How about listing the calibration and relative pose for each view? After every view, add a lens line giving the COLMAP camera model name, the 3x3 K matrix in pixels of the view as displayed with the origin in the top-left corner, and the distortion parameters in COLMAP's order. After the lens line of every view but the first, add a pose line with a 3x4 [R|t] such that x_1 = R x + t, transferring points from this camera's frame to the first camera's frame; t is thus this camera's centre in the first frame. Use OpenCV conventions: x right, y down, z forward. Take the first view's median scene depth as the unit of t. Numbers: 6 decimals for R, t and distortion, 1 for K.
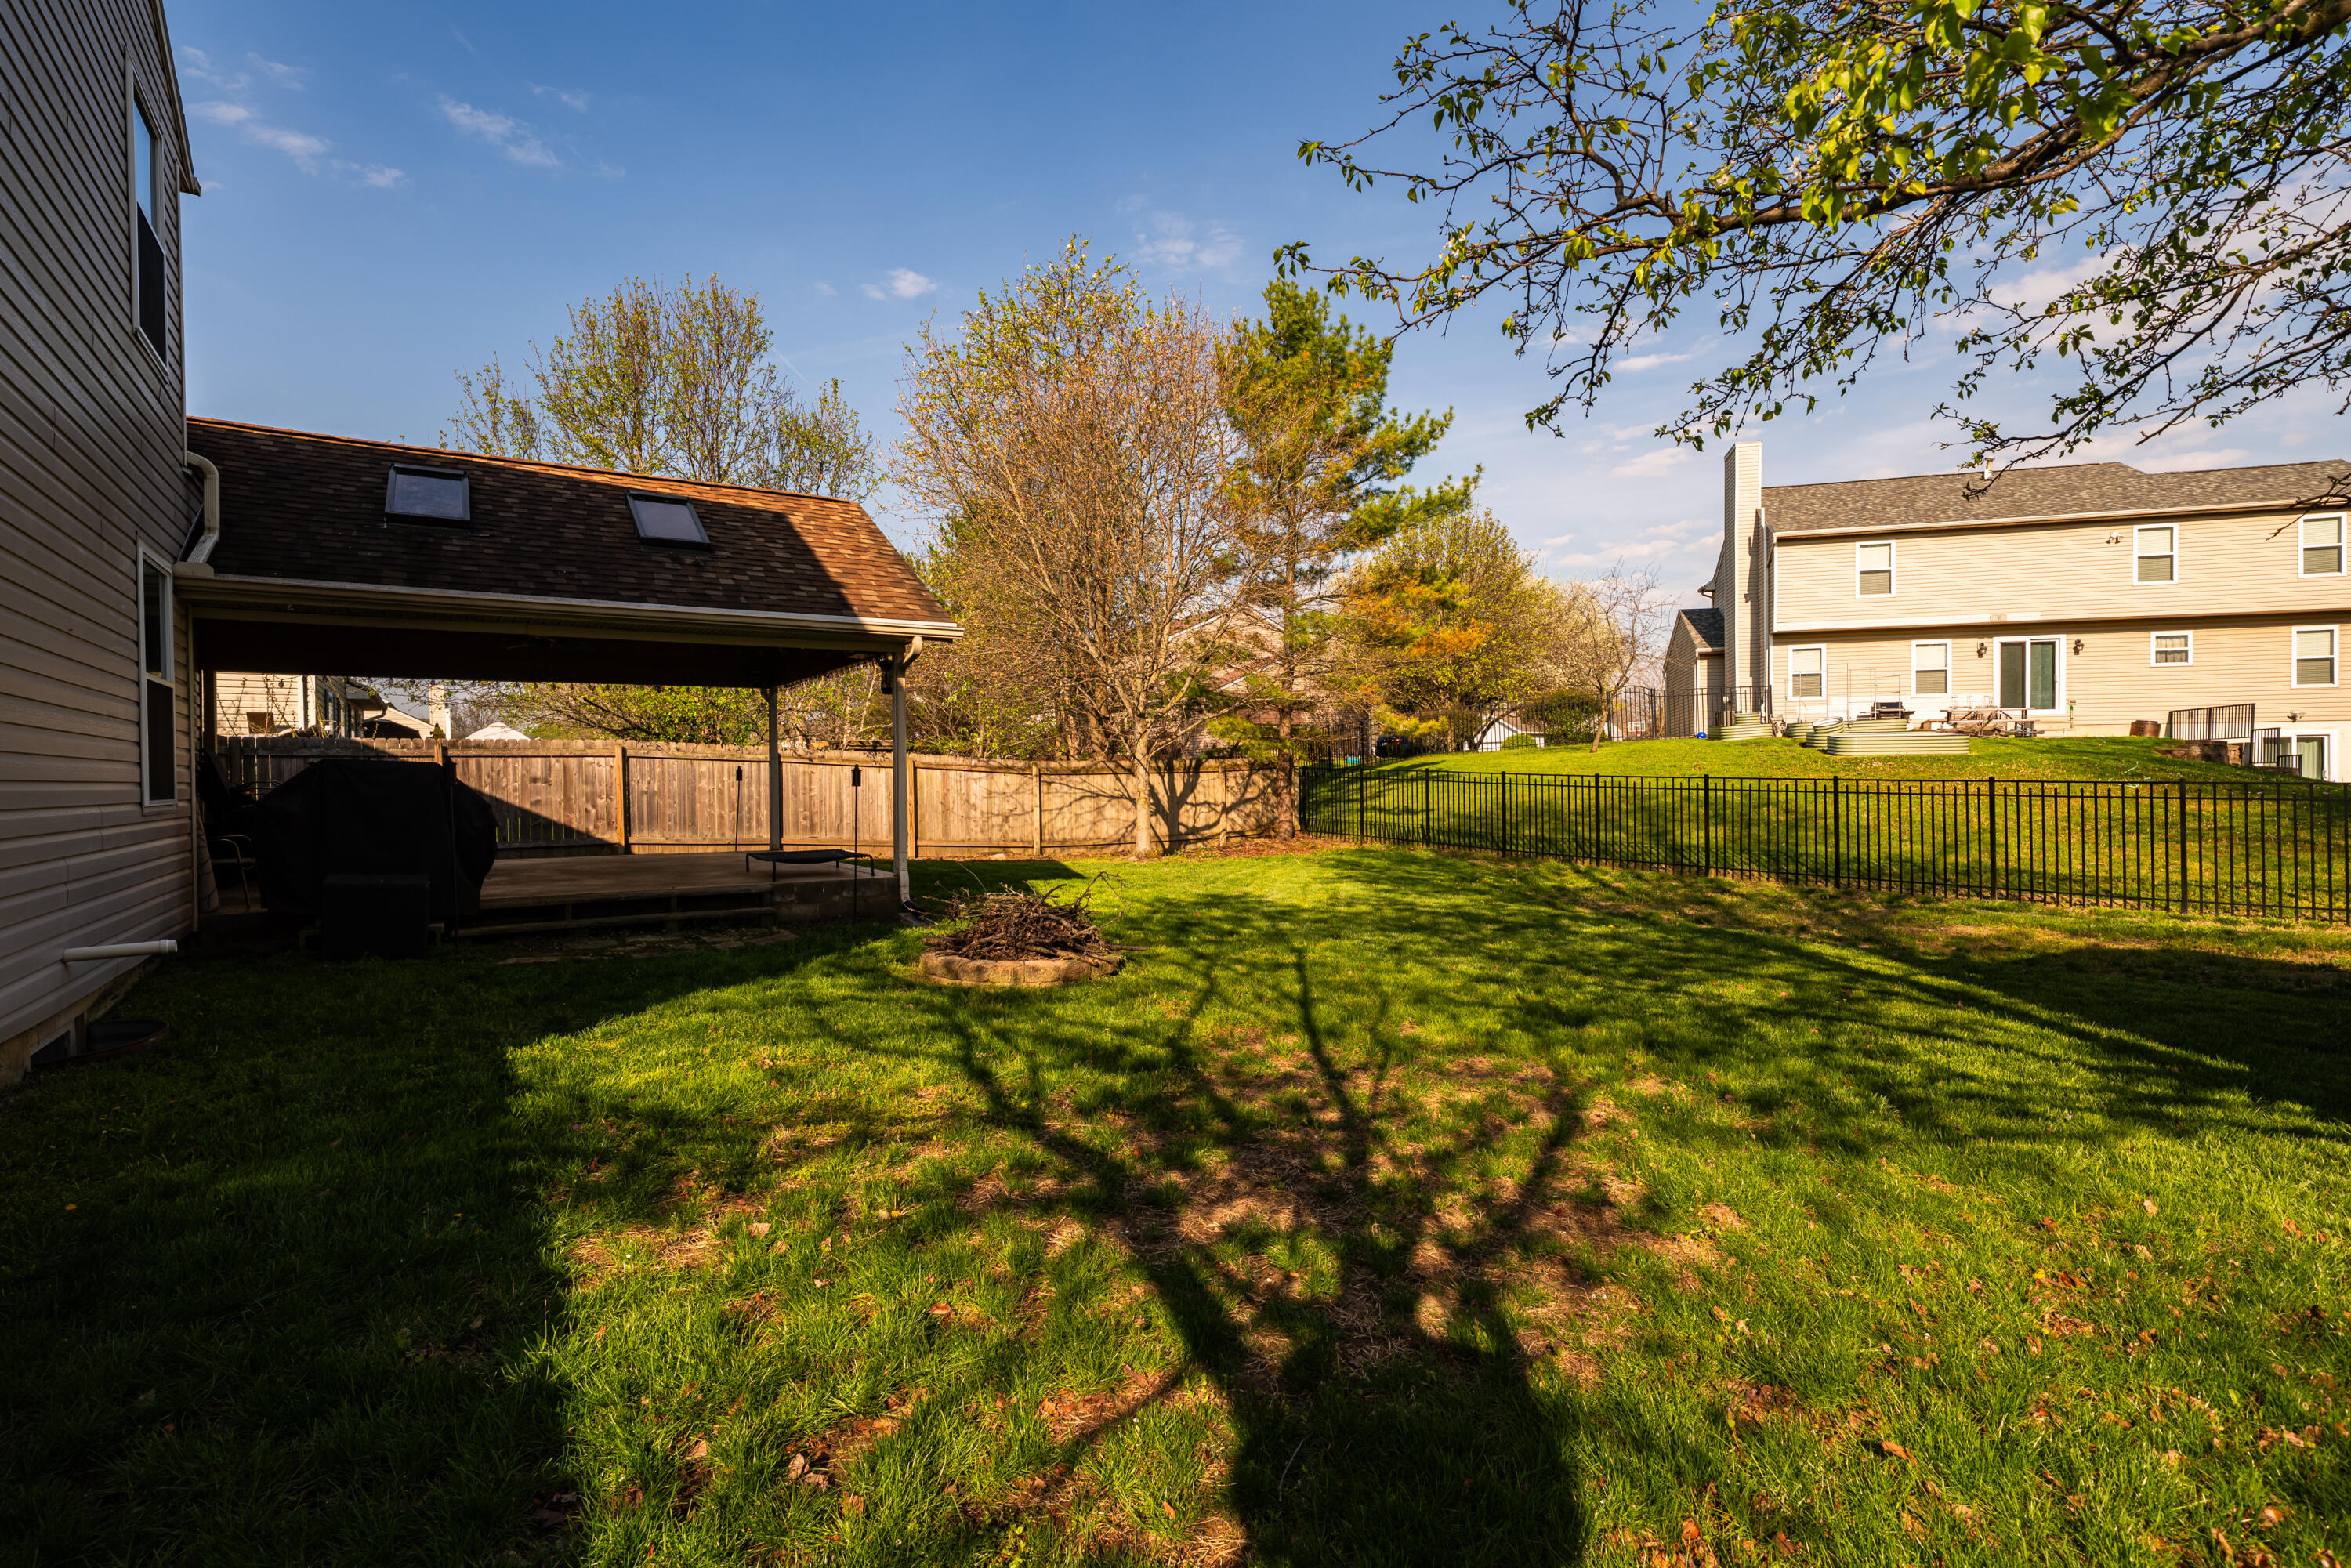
lens RADIAL K [[1122.9, 0, 1138.7], [0, 1122.9, 788.6], [0, 0, 1]] dist [0.001108, 0.001043]
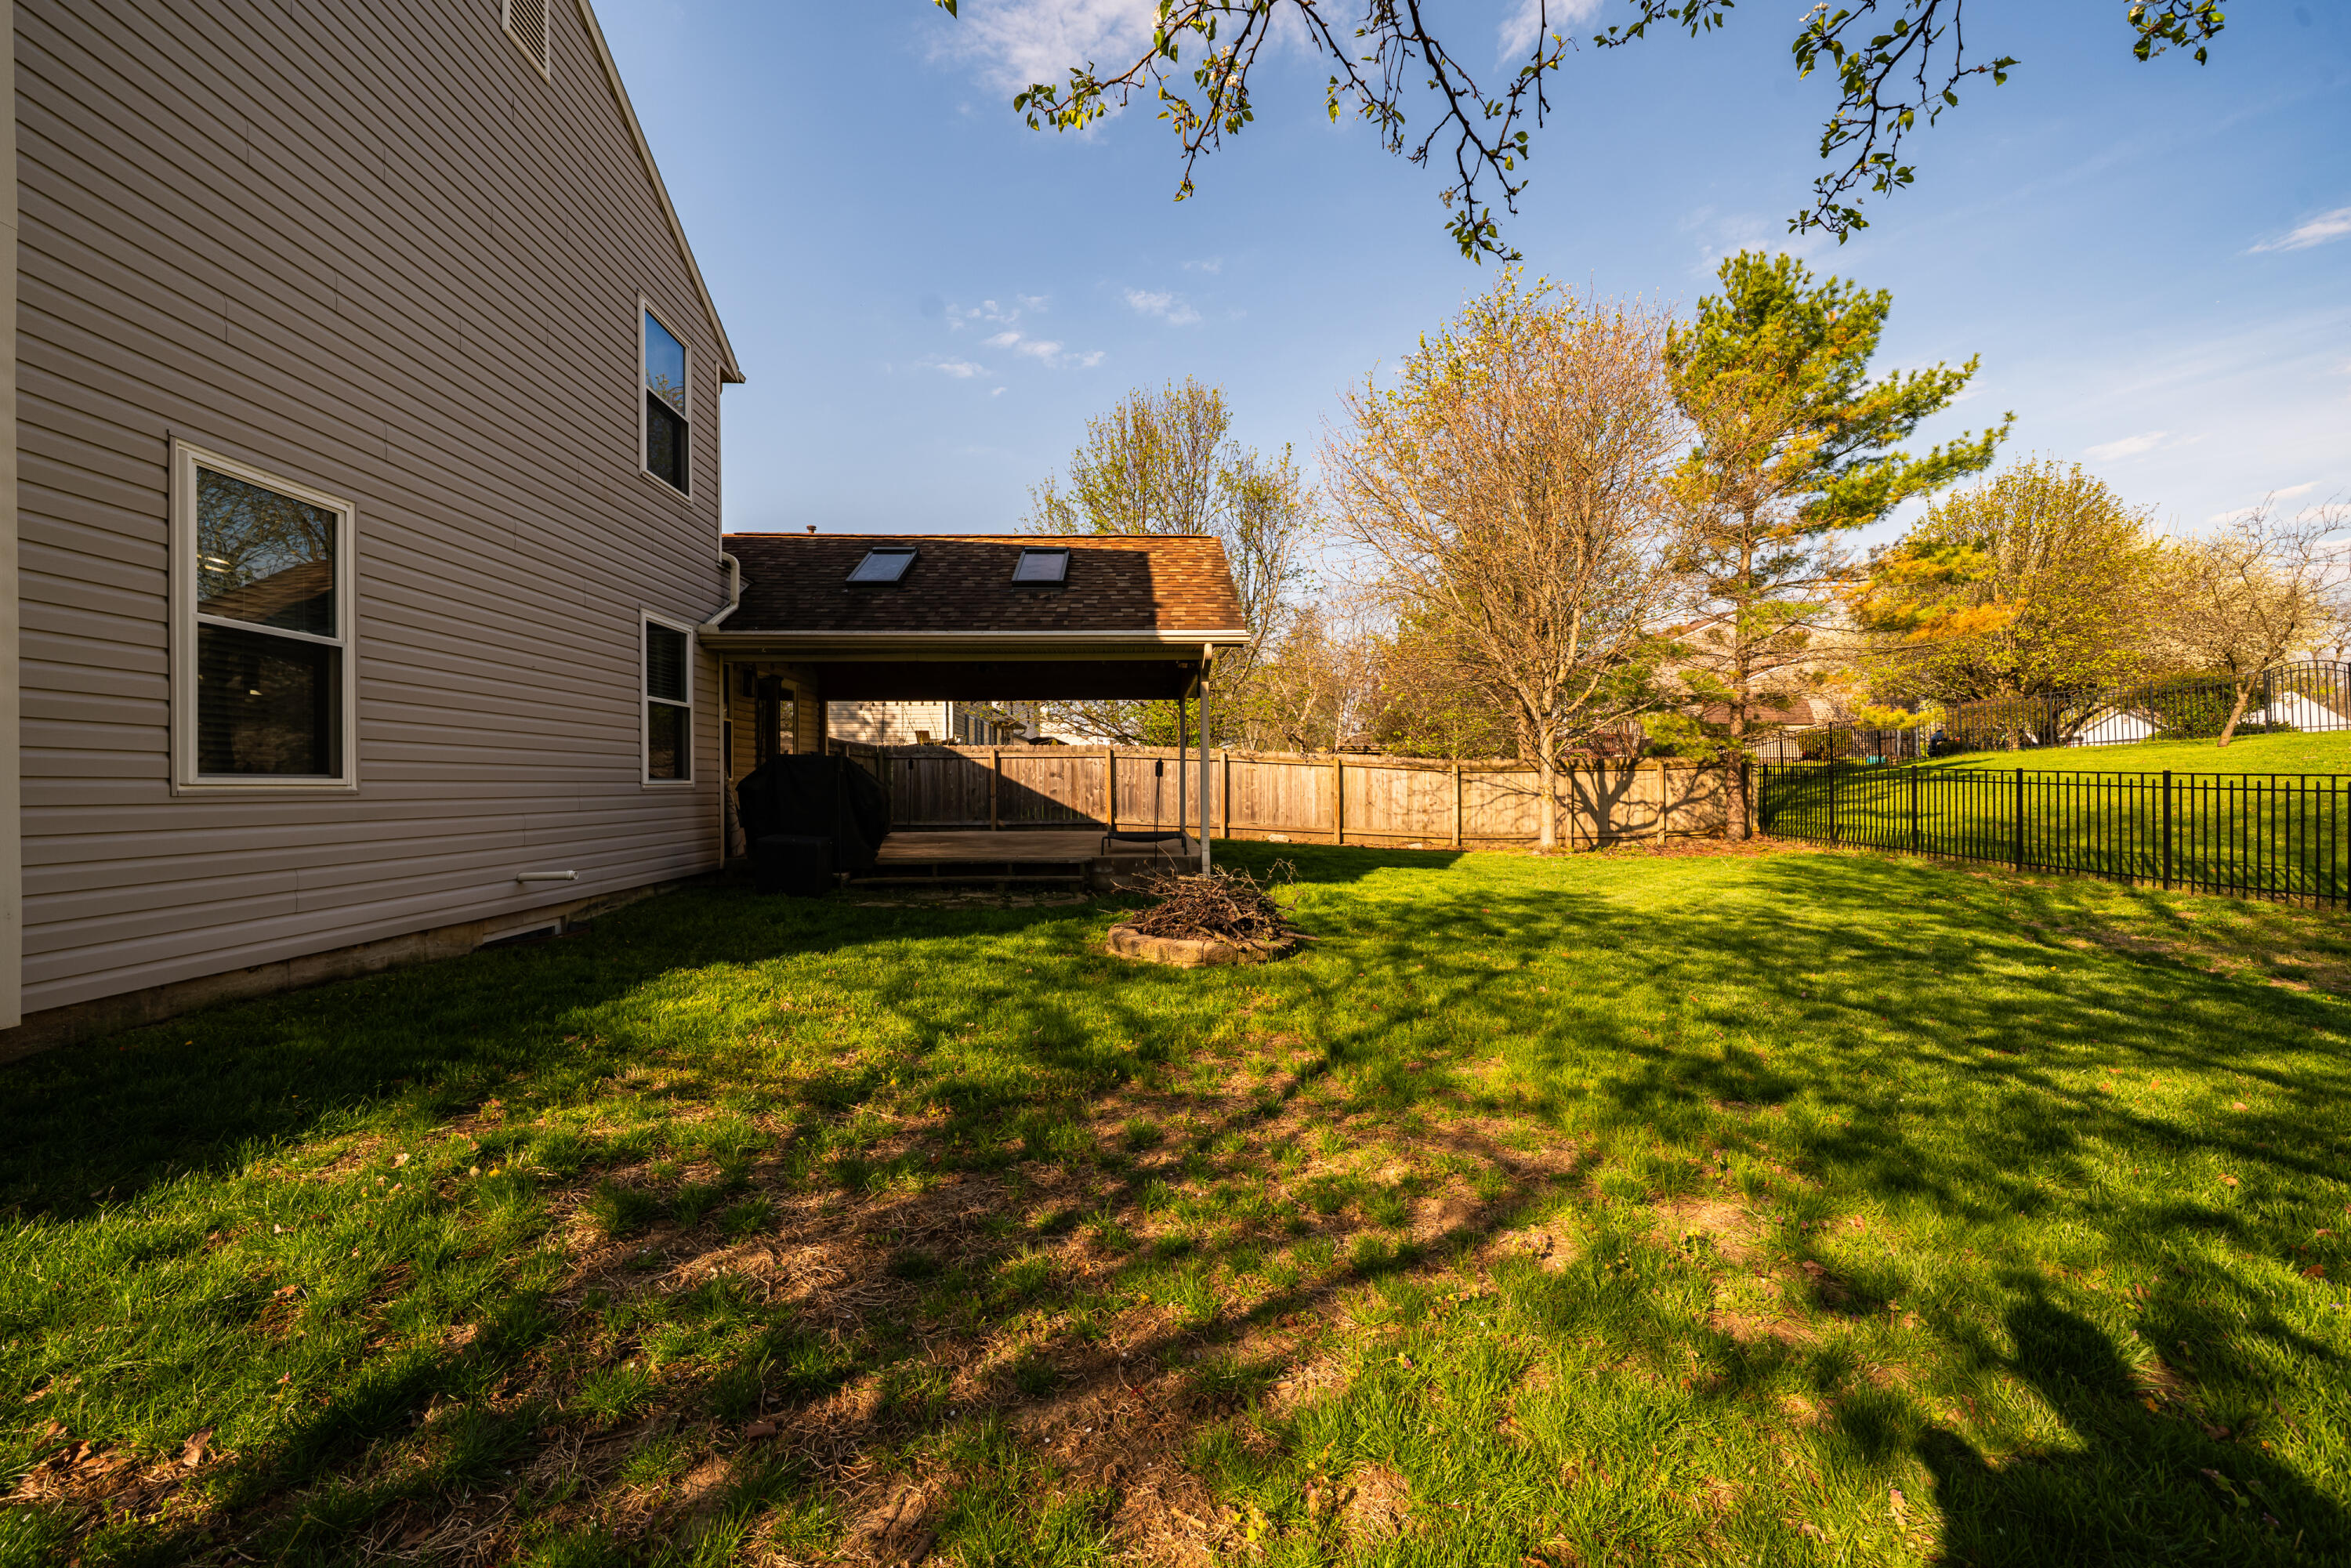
lens RADIAL K [[914.4, 0, 1153.6], [0, 914.4, 781.0], [0, 0, 1]] dist [-0.001033, 0.000097]
pose [[0.863205, 0.005922, -0.504819, 0.110287], [-0.010037, 0.999935, -0.005432, 0.003891], [0.504754, 0.009756, 0.863208, 0.091830]]
